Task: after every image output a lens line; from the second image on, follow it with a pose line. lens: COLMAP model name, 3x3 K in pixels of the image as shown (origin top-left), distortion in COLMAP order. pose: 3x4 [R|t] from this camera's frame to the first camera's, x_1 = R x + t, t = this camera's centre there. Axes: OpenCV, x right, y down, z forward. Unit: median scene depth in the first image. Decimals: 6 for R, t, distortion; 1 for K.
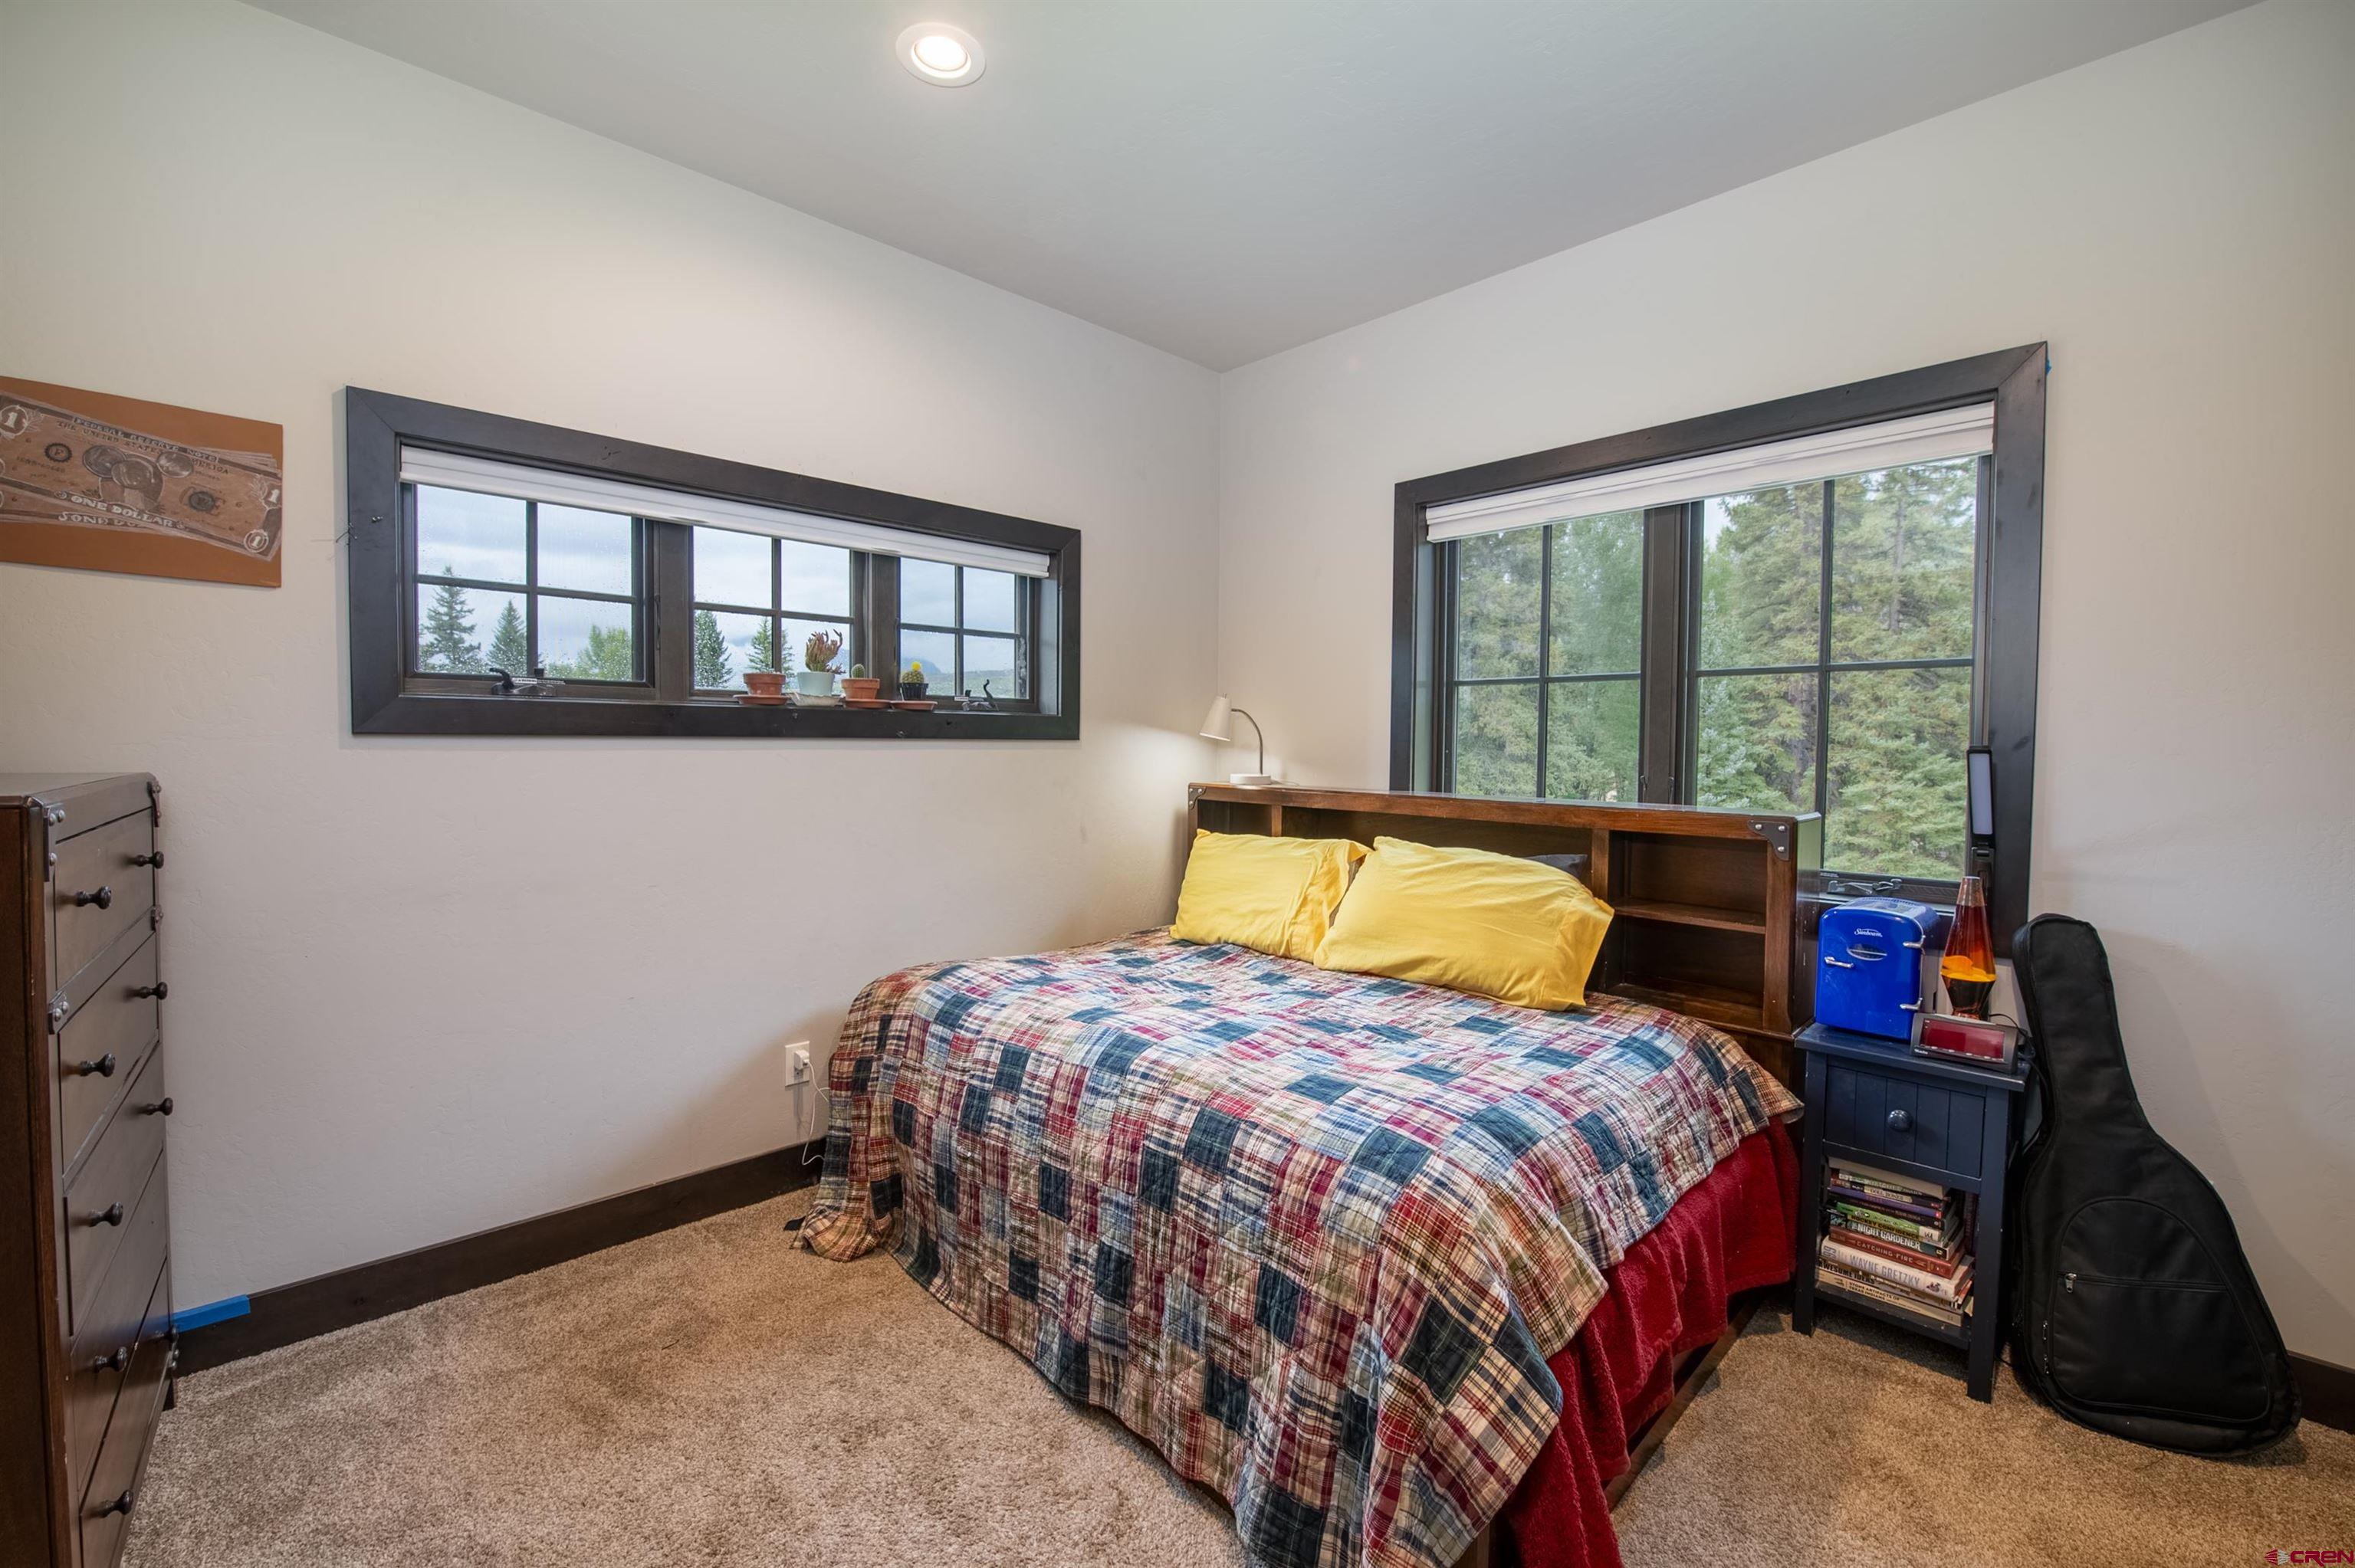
lens RADIAL K [[949.6, 0, 1170.2], [0, 949.6, 775.2], [0, 0, 1]] dist [-0.015259, -0.000237]
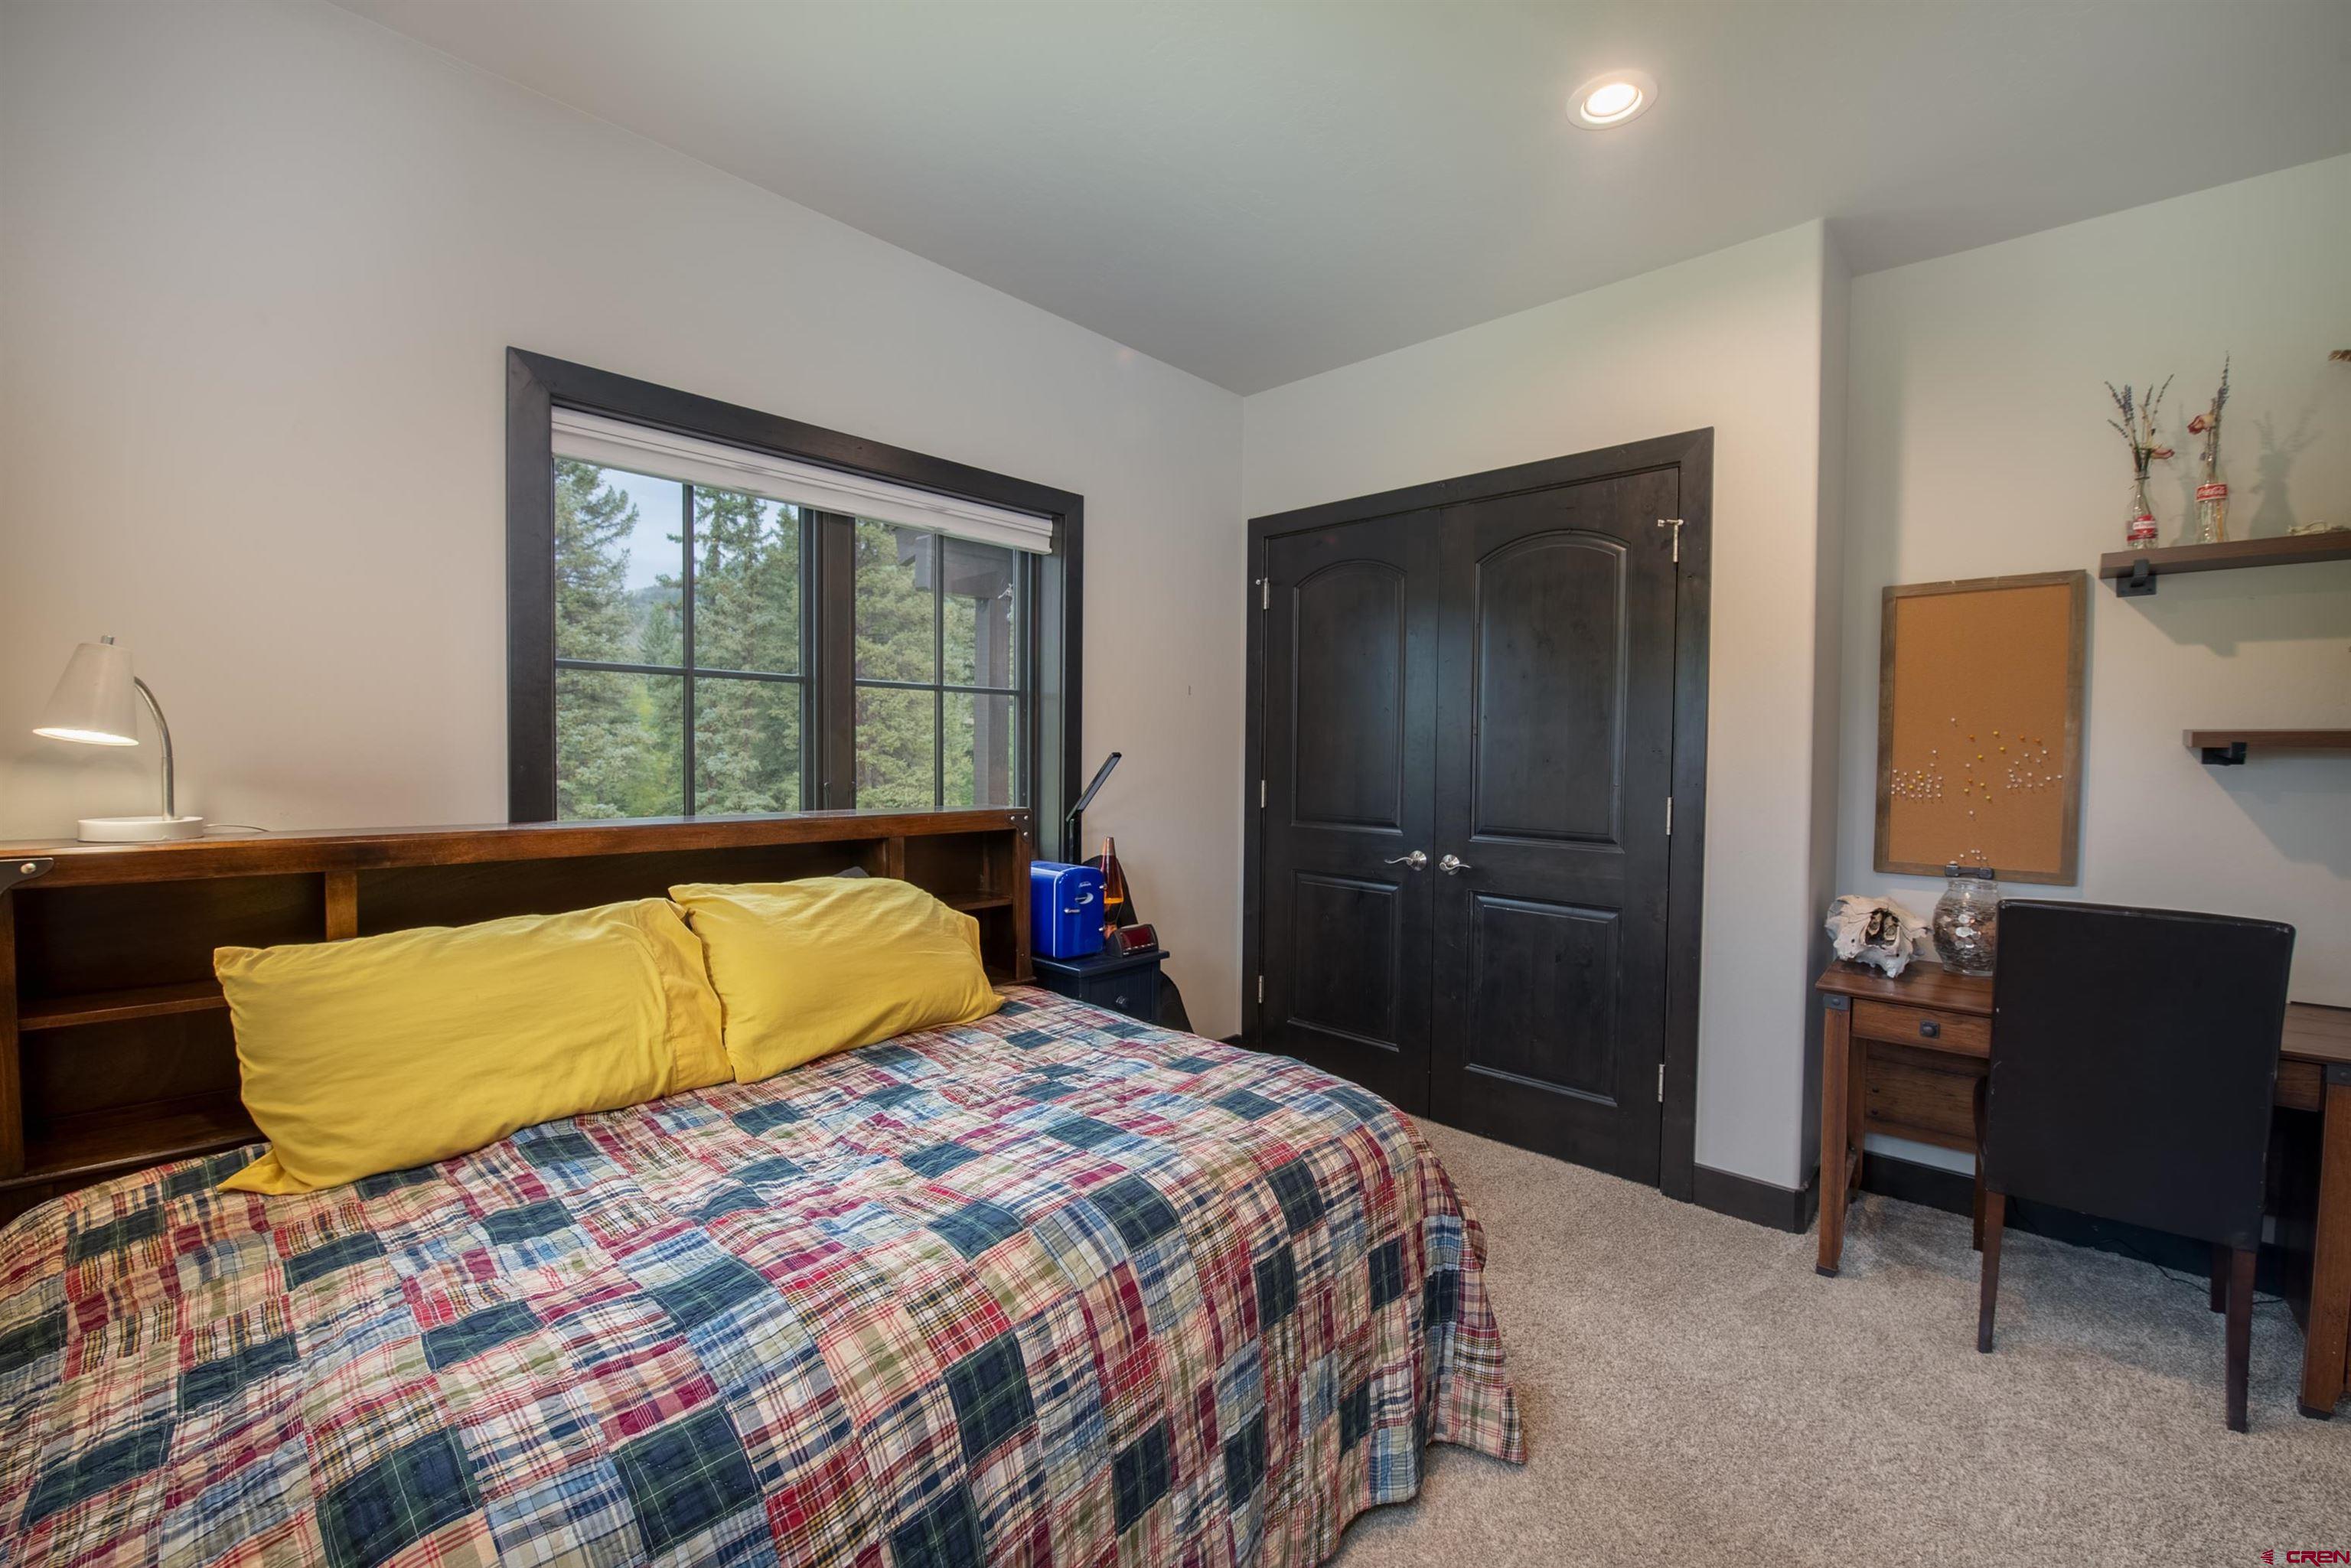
lens RADIAL K [[948.1, 0, 1178.6], [0, 948.1, 787.3], [0, 0, 1]] dist [-0.015259, -0.000237]
pose [[-0.049552, -0.050560, 0.997491, -0.656231], [0.026380, 0.998303, 0.051911, -0.046070], [-0.998423, 0.028886, -0.048134, 0.894938]]
